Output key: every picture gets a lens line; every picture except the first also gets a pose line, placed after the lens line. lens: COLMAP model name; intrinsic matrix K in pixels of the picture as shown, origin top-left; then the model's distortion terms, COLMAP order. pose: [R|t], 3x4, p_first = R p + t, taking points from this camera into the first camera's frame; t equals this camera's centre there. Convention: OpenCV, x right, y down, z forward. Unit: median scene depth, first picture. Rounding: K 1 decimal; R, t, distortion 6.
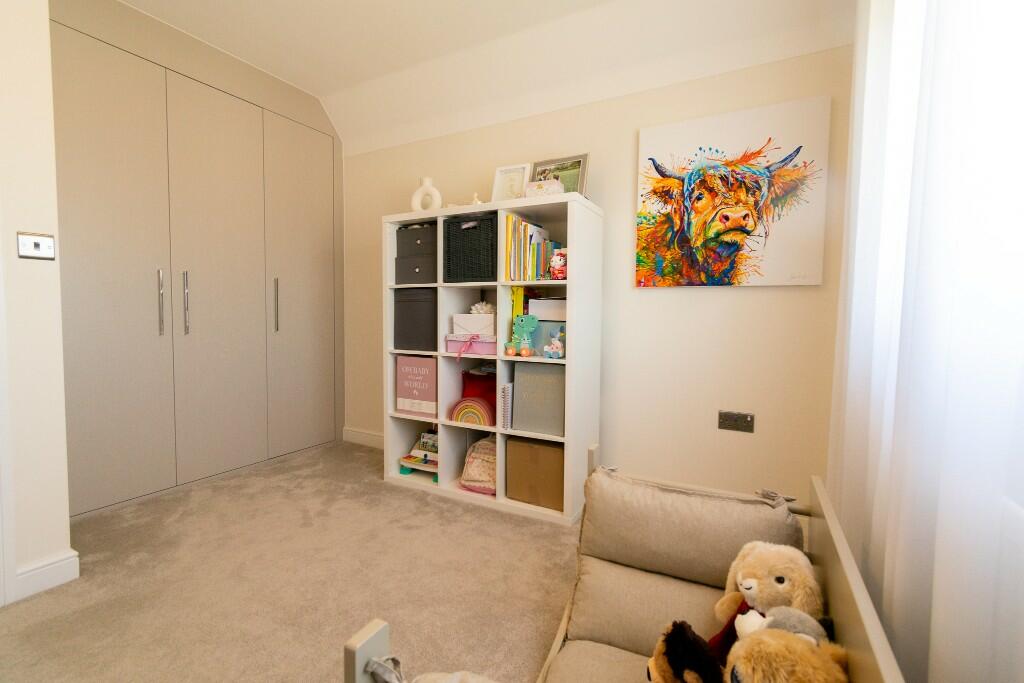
lens RADIAL K [[455.8, 0, 514.1], [0, 455.8, 339.1], [0, 0, 1]] dist [0.007061, -0.000809]
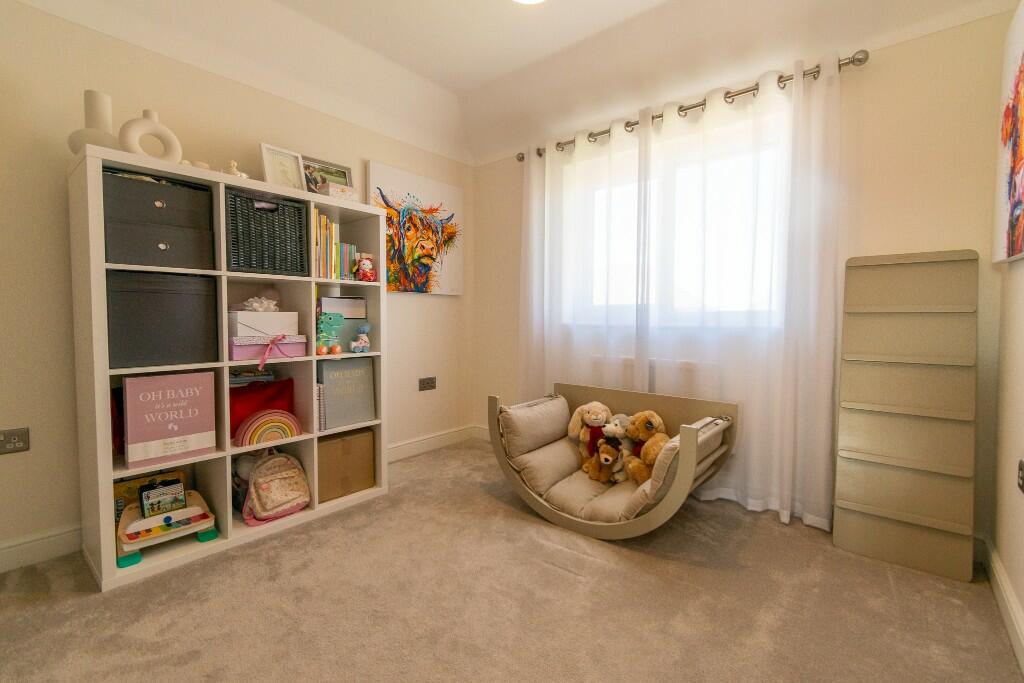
lens RADIAL K [[455.8, 0, 514.6], [0, 455.8, 340.3], [0, 0, 1]] dist [0.007061, -0.000809]
pose [[0.187850, -0.060359, 0.980341, -0.912565], [0.050171, 0.997397, 0.051796, -0.024921], [-0.980915, 0.039455, 0.190390, 0.424033]]
